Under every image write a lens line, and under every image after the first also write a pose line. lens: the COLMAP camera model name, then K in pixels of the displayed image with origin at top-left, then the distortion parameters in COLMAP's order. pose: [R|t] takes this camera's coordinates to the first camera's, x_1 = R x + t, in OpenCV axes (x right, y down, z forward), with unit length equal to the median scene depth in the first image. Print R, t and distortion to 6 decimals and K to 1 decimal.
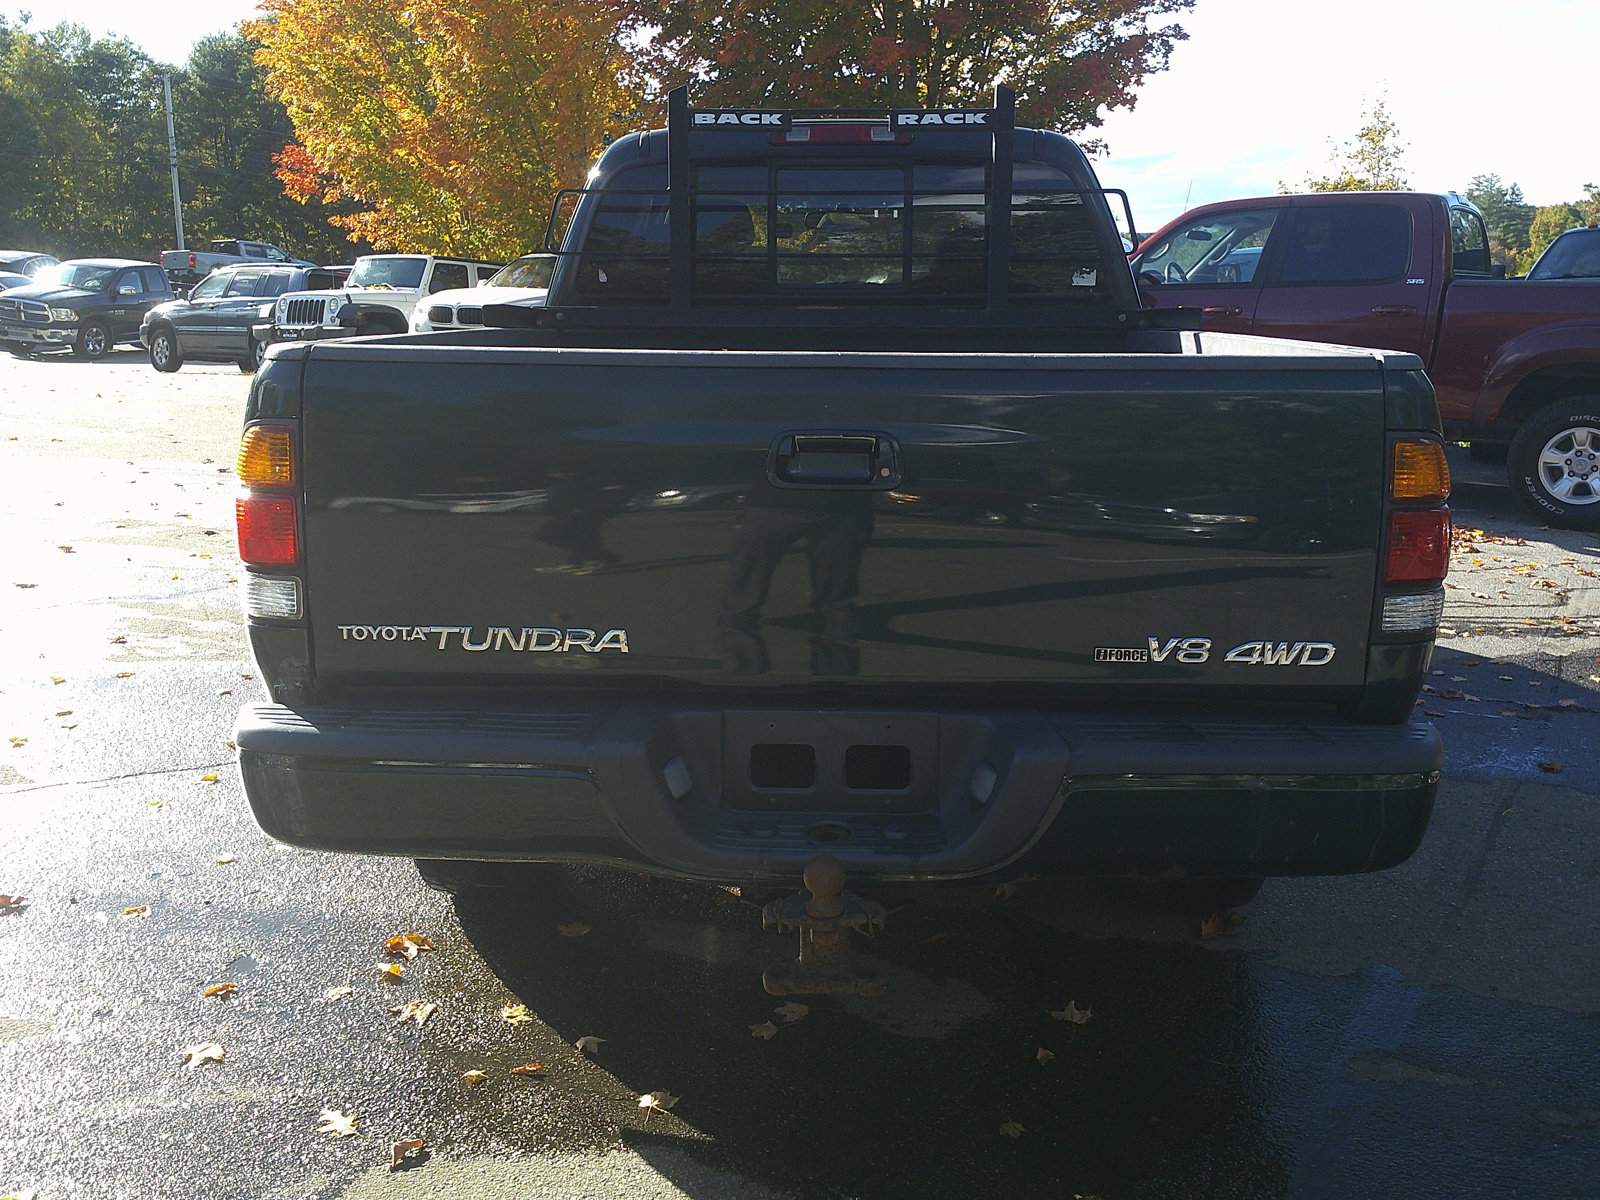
lens RADIAL K [[1445.4, 0, 801.5], [0, 1445.4, 608.0], [0, 0, 1]] dist [0.170407, -0.365926]
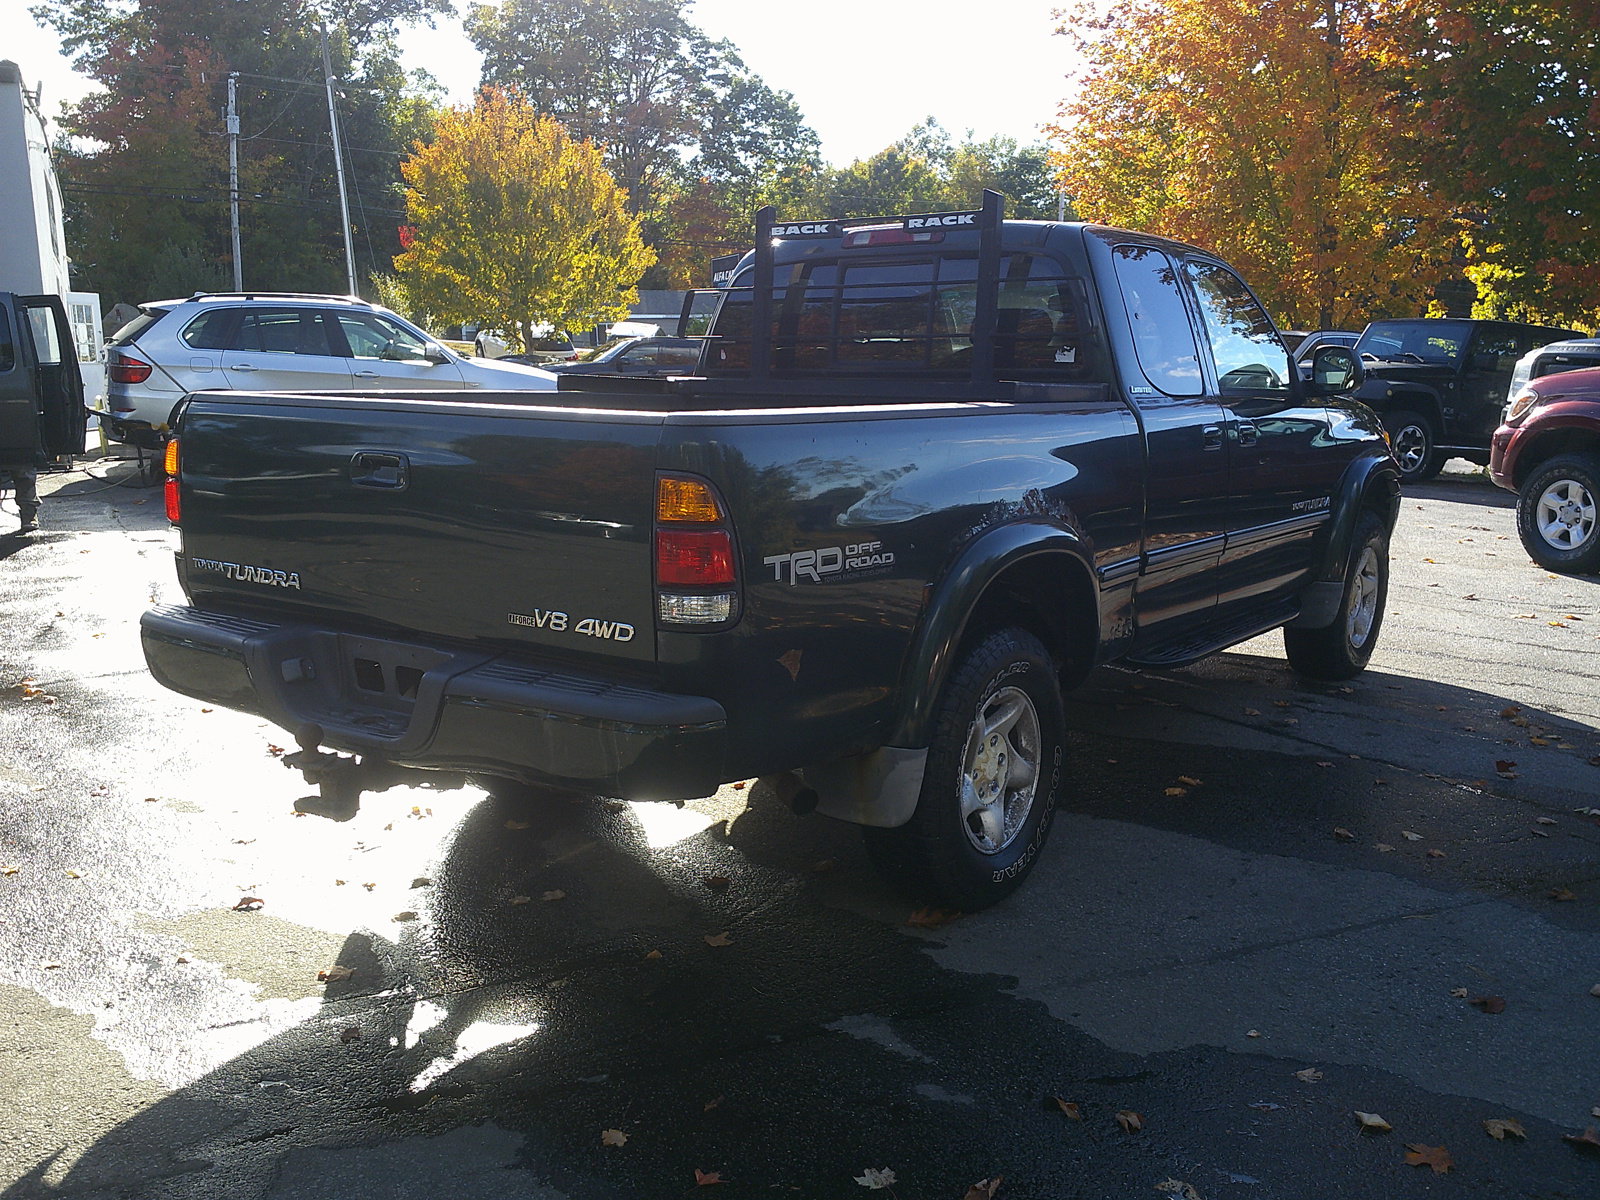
lens RADIAL K [[1445.4, 0, 801.5], [0, 1445.4, 608.0], [0, 0, 1]] dist [0.170407, -0.365926]
pose [[0.831041, 0.093623, -0.548275, 1.189891], [-0.122728, 0.992302, -0.016578, 0.011189], [0.542502, 0.081066, 0.836134, -0.021145]]
